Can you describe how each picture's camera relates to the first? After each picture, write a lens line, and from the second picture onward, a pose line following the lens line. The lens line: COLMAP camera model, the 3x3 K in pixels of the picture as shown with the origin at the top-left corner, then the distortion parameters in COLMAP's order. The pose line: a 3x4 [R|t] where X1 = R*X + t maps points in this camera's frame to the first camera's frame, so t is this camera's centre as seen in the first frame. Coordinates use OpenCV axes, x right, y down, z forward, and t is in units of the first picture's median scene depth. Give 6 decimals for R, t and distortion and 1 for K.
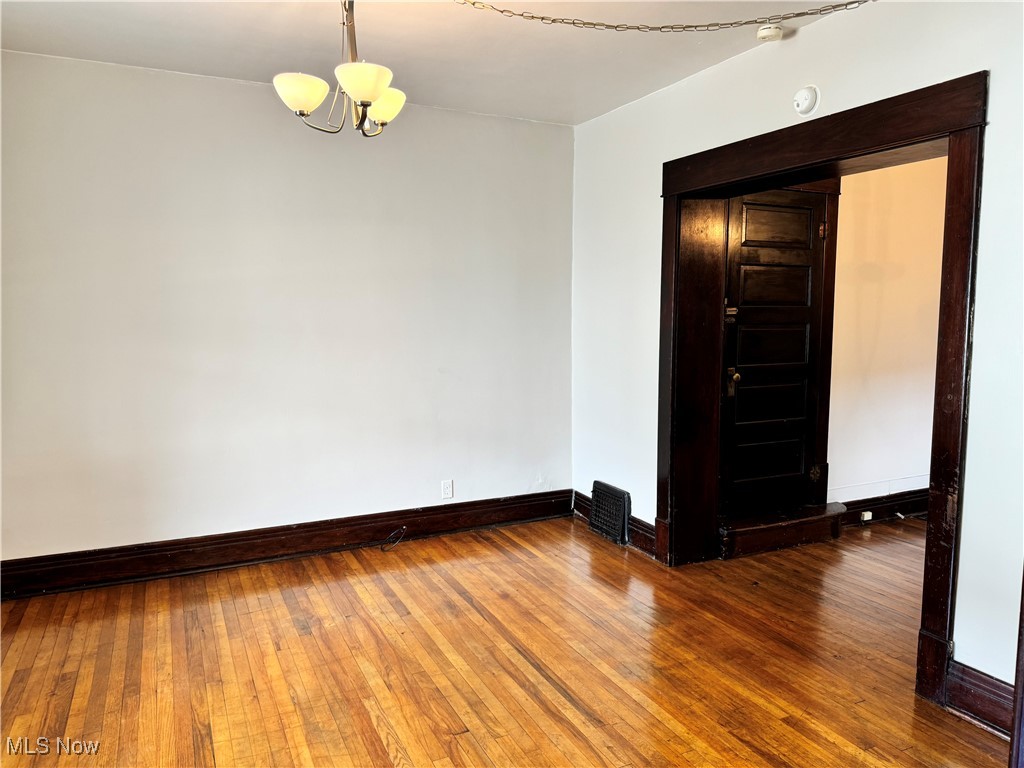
lens RADIAL K [[721.9, 0, 512.0], [0, 721.9, 384.0], [0, 0, 1]] dist [0.145803, -0.216422]
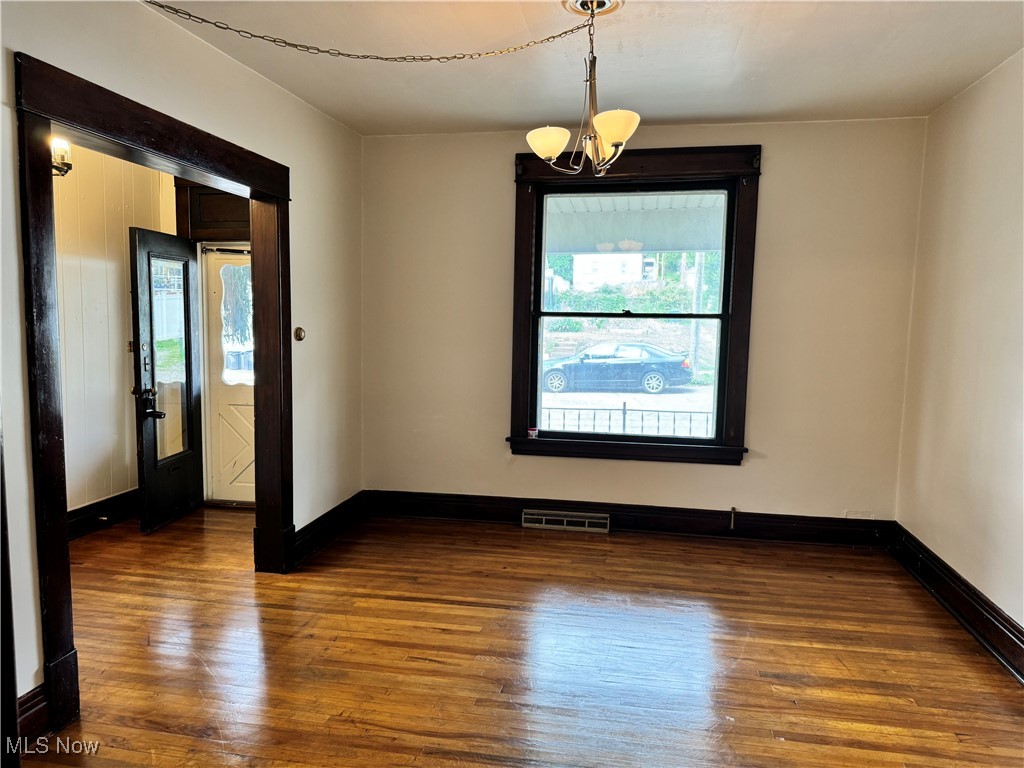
lens RADIAL K [[721.9, 0, 512.0], [0, 721.9, 384.0], [0, 0, 1]] dist [0.145803, -0.216422]
pose [[-0.592067, 0.071073, -0.802749, 0.604851], [-0.095905, 0.982811, 0.157751, -0.129125], [0.800162, 0.170387, -0.575073, 1.195438]]
